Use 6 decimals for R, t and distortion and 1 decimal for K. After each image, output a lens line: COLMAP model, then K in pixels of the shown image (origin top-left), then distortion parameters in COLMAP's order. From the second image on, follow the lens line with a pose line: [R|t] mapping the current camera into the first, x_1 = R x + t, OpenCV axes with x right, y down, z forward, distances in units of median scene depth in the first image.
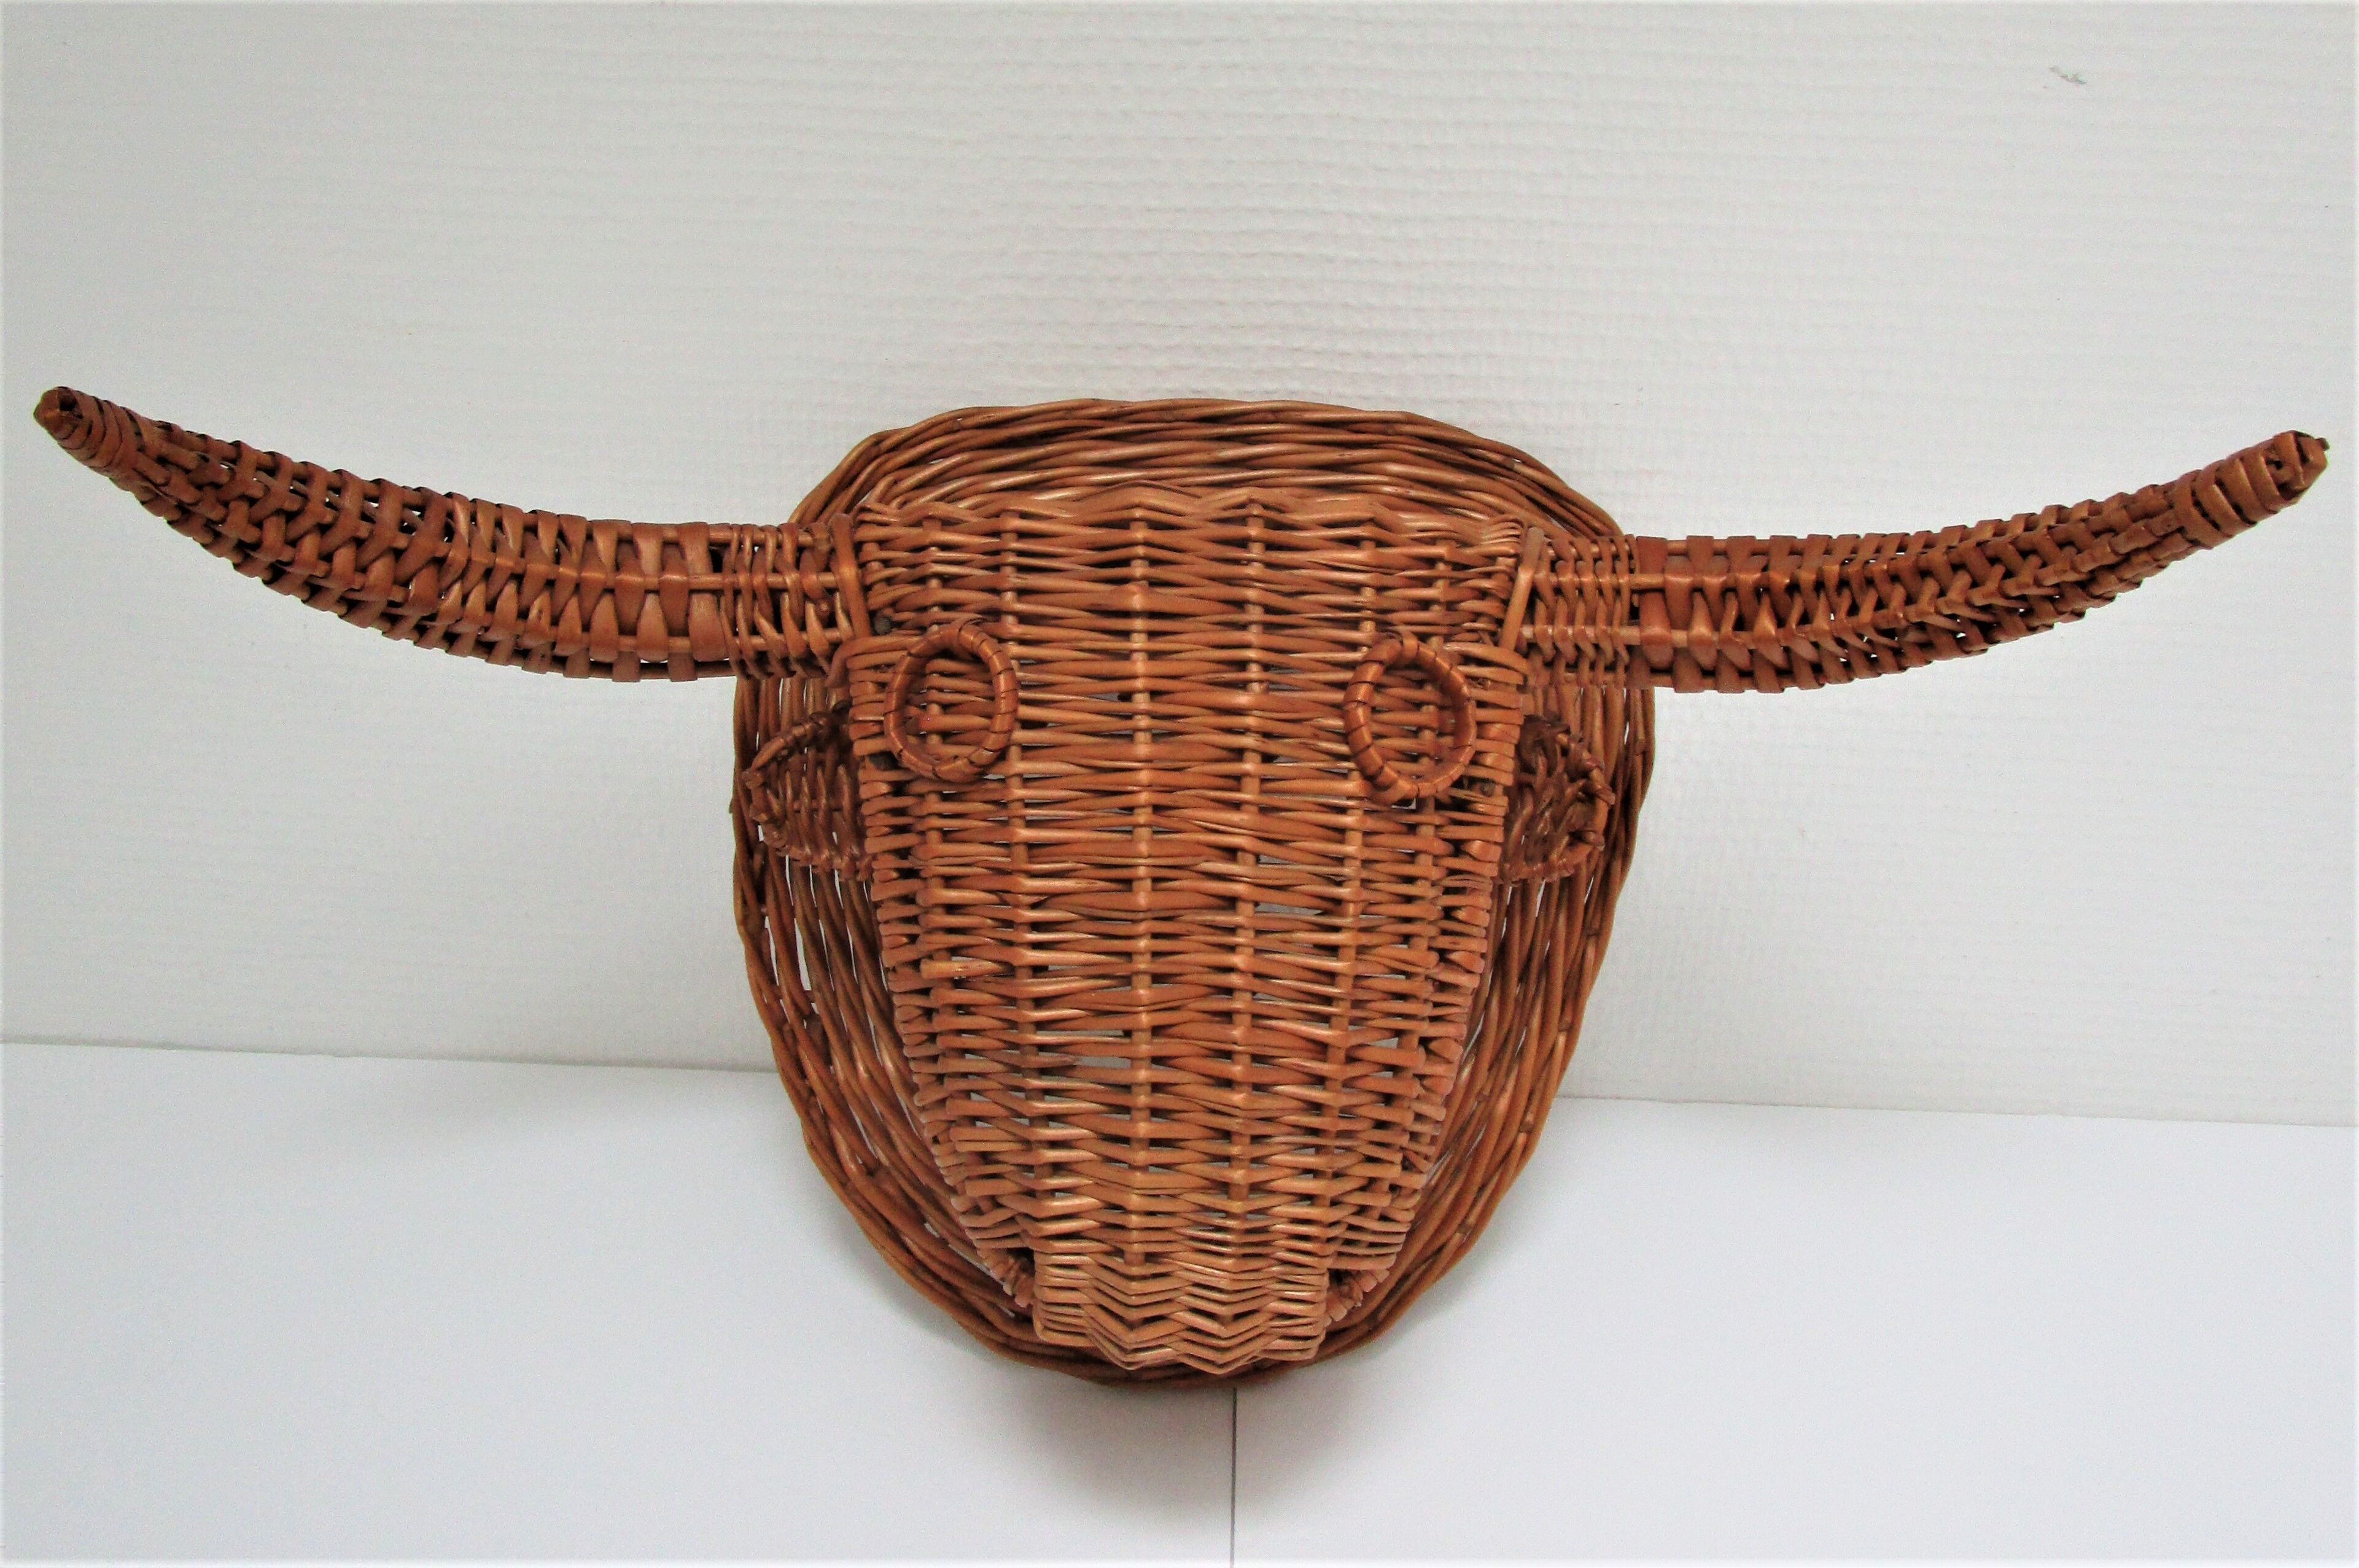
lens RADIAL K [[2264.5, 0, 1176.8], [0, 2264.5, 546.7], [0, 0, 1]] dist [-0.015919, 0.171740]
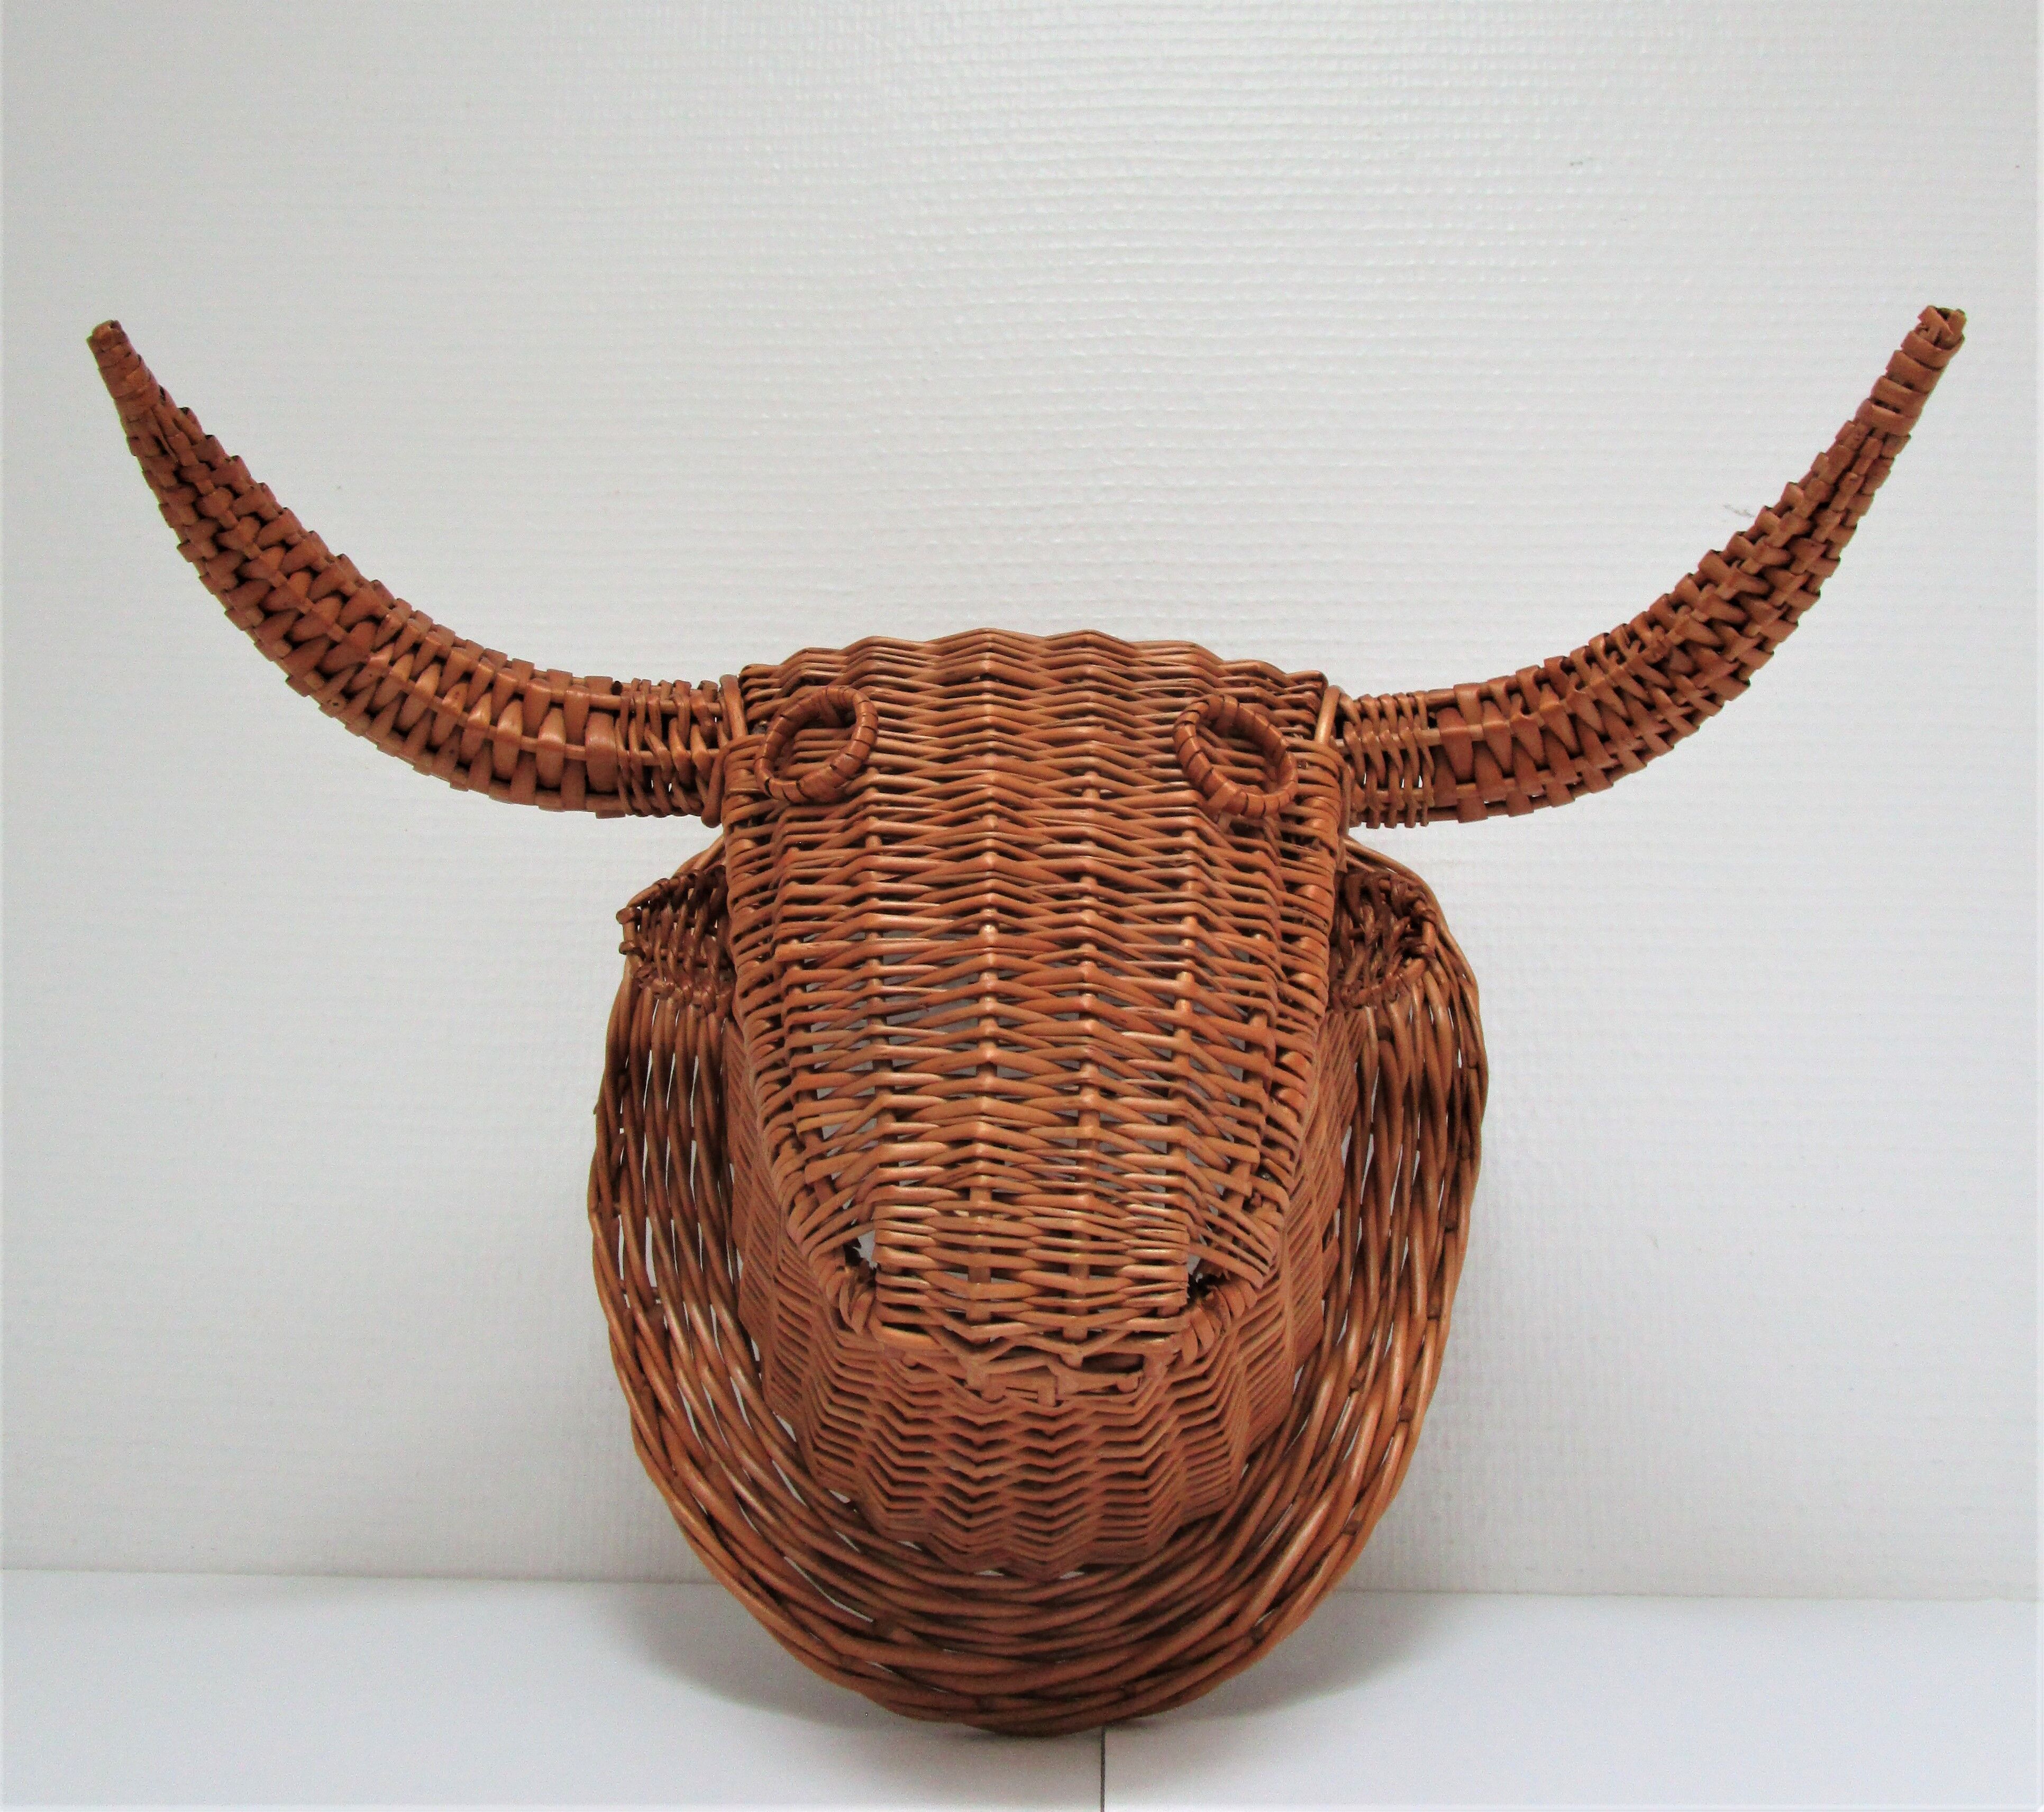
lens RADIAL K [[1946.1, 0, 1023.3], [0, 1946.1, 706.8], [0, 0, 1]] dist [-0.004349, -0.005103]
pose [[0.999883, -0.014102, -0.005893, 0.006187], [0.008225, 0.821478, -0.570181, 0.569903], [0.012881, 0.570066, 0.821498, 0.206446]]
